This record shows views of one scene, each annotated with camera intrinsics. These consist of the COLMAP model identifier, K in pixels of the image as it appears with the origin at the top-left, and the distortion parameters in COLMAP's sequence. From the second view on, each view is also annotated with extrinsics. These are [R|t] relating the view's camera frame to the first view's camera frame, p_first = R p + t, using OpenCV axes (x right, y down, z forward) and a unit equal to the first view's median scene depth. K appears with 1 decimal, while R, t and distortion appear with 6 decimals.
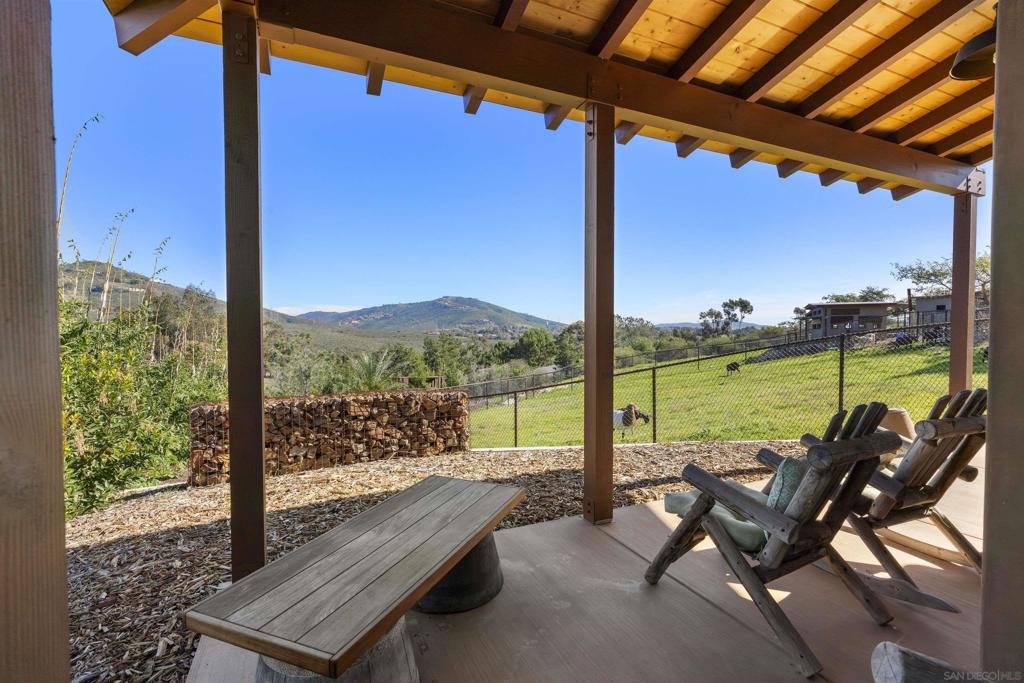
lens RADIAL K [[457.4, 0, 509.1], [0, 457.4, 342.6], [0, 0, 1]] dist [-0.007787, 0.005615]
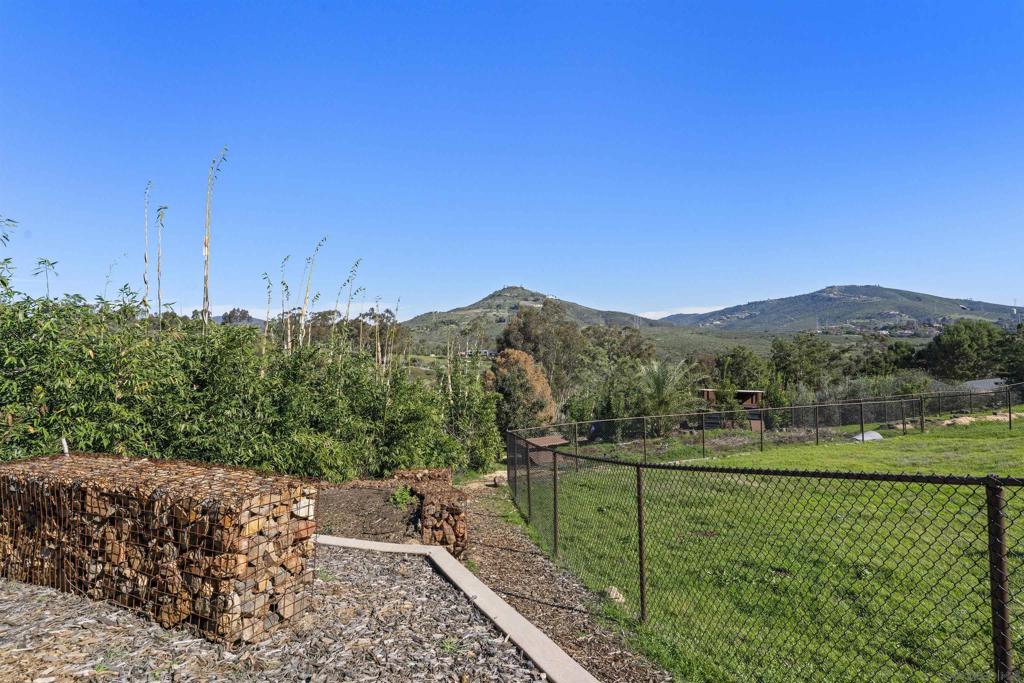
lens RADIAL K [[460.4, 0, 509.3], [0, 460.4, 340.3], [0, 0, 1]] dist [-0.010212, 0.004802]
pose [[0.730740, -0.020924, -0.682336, 0.051596], [0.014425, 0.999780, -0.015211, -0.005194], [0.682504, 0.001273, 0.730881, 0.103872]]
